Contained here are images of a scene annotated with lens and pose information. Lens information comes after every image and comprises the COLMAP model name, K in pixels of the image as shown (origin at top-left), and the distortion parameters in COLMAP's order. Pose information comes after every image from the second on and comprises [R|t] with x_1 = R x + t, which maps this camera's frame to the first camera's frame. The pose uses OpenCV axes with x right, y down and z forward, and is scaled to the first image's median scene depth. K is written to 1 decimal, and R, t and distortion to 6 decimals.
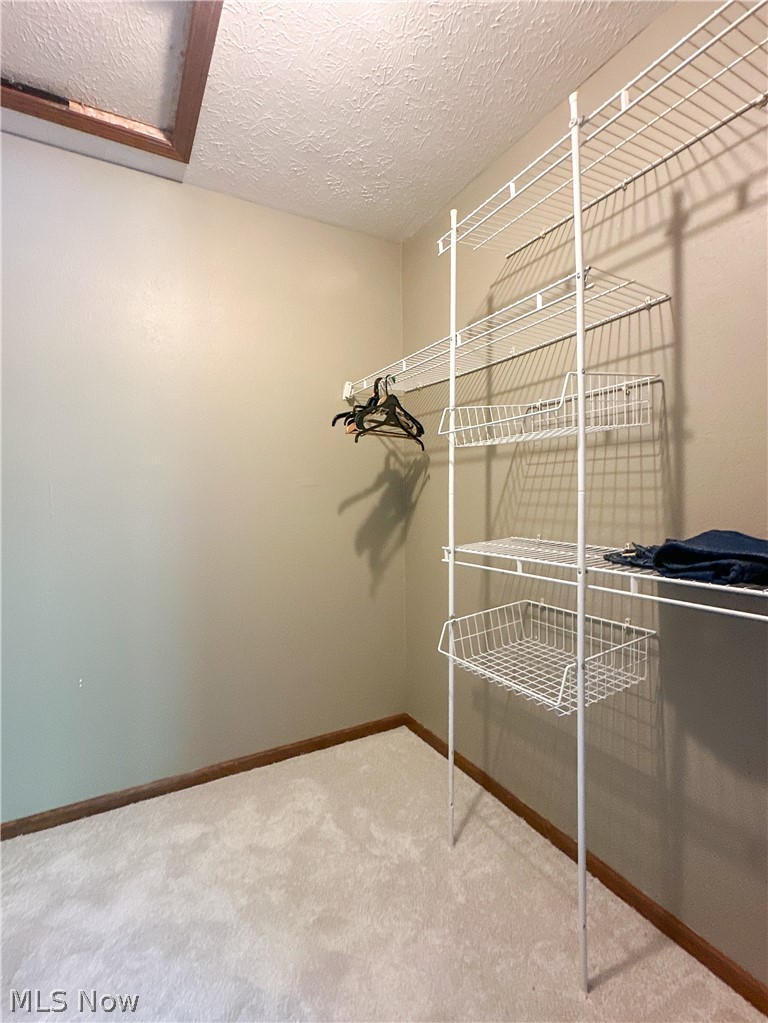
lens RADIAL K [[427.7, 0, 384.0], [0, 427.7, 511.5], [0, 0, 1]] dist [-0.001097, -0.000286]
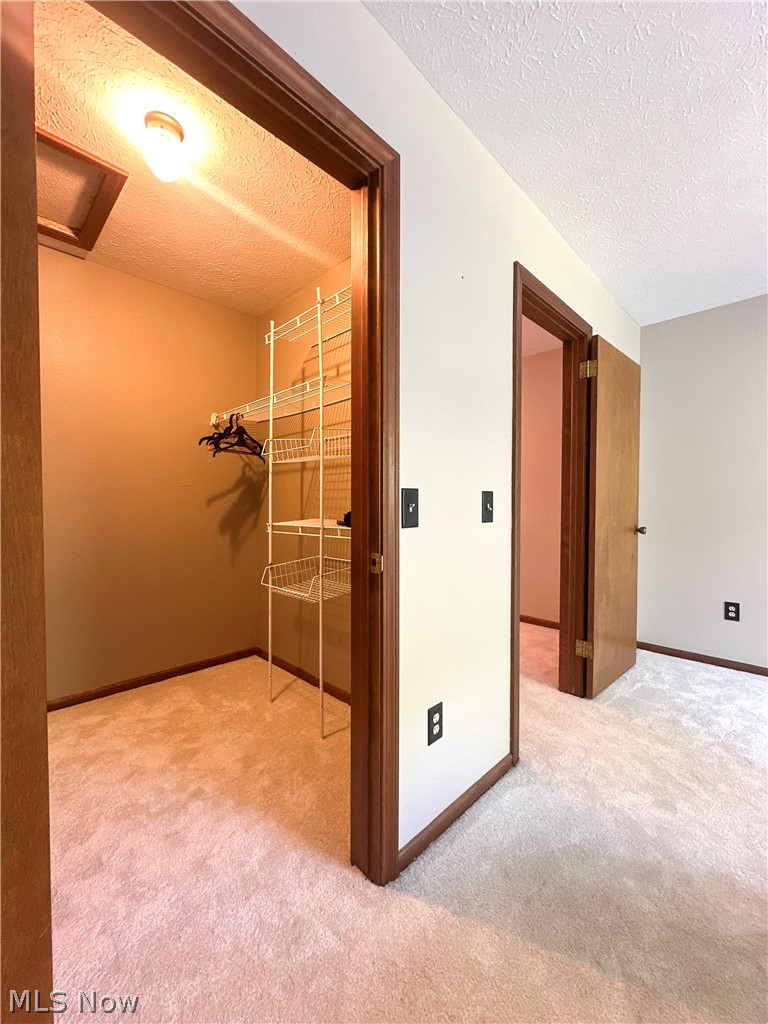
lens RADIAL K [[410.6, 0, 365.4], [0, 410.6, 529.5], [0, 0, 1]] dist [-0.001550, -0.000176]
pose [[0.978732, 0.007432, 0.205009, 0.169748], [-0.011703, 0.999739, 0.019629, 0.065394], [-0.204810, -0.021610, 0.978563, -0.573004]]
